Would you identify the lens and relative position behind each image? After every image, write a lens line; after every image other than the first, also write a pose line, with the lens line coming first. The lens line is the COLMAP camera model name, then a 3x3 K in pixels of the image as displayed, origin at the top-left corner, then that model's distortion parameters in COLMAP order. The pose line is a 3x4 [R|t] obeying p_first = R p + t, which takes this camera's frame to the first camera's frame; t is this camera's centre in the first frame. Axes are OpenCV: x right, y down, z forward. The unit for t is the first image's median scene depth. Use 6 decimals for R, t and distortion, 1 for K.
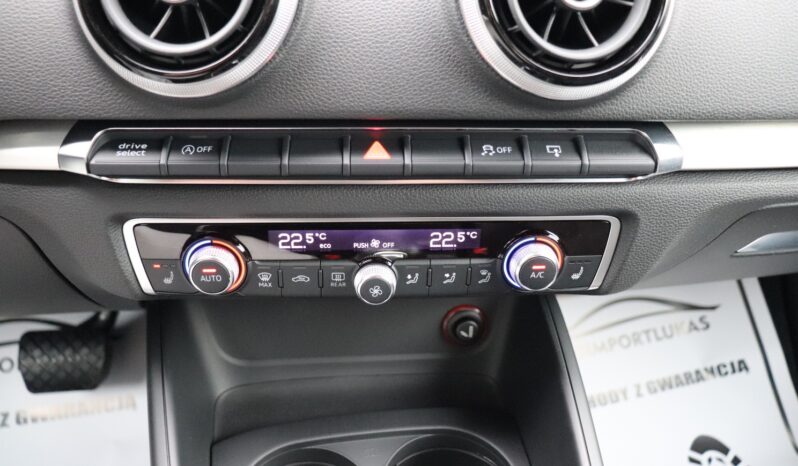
lens RADIAL K [[656.6, 0, 391.7], [0, 656.6, 232.8], [0, 0, 1]] dist [-0.151652, 0.109061]
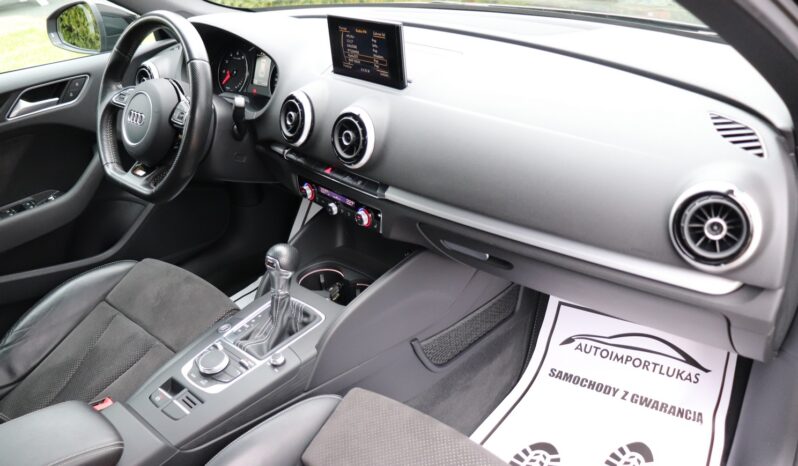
lens RADIAL K [[656.6, 0, 392.6], [0, 656.6, 233.8], [0, 0, 1]] dist [-0.151652, 0.109061]
pose [[0.608902, 0.305910, -0.731886, 2.677357], [-0.300951, 0.942756, 0.143668, -0.379835], [0.733940, 0.132782, 0.666109, -1.017298]]
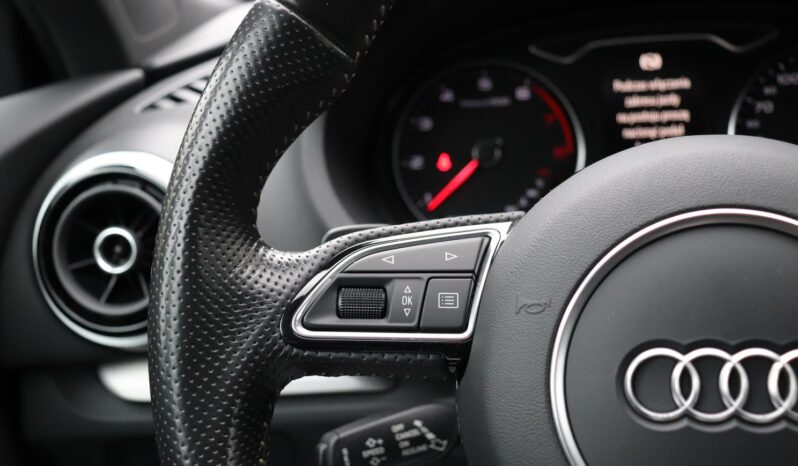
lens RADIAL K [[1000.0, 0, 396.5], [0, 1000.0, 231.4], [0, 0, 1]] dist [-0.009554, 0.000000]
pose [[0.934262, -0.012437, -0.356372, -0.934371], [-0.058873, 0.980297, -0.188552, 0.001846], [0.351695, 0.197138, 0.915122, -0.682383]]
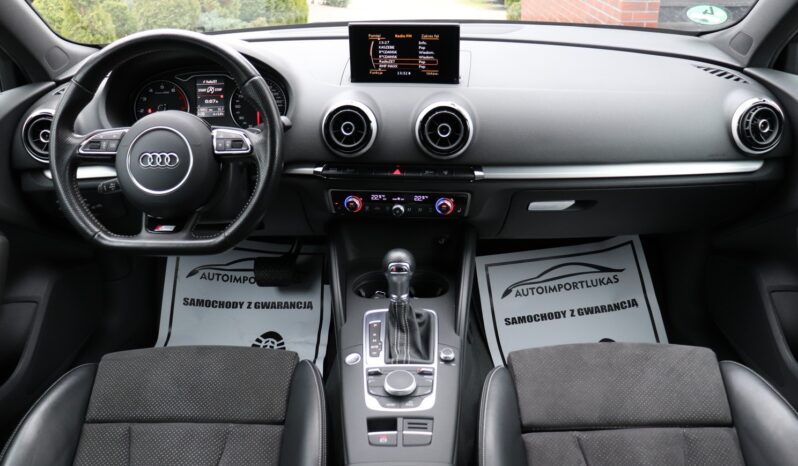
lens RADIAL K [[656.6, 0, 394.9], [0, 656.6, 228.1], [0, 0, 1]] dist [-0.151652, 0.109061]
pose [[0.982156, 0.033154, -0.185121, 0.599220], [-0.045355, 0.997041, -0.062066, 0.384867], [0.182515, 0.069354, 0.980754, -2.379373]]
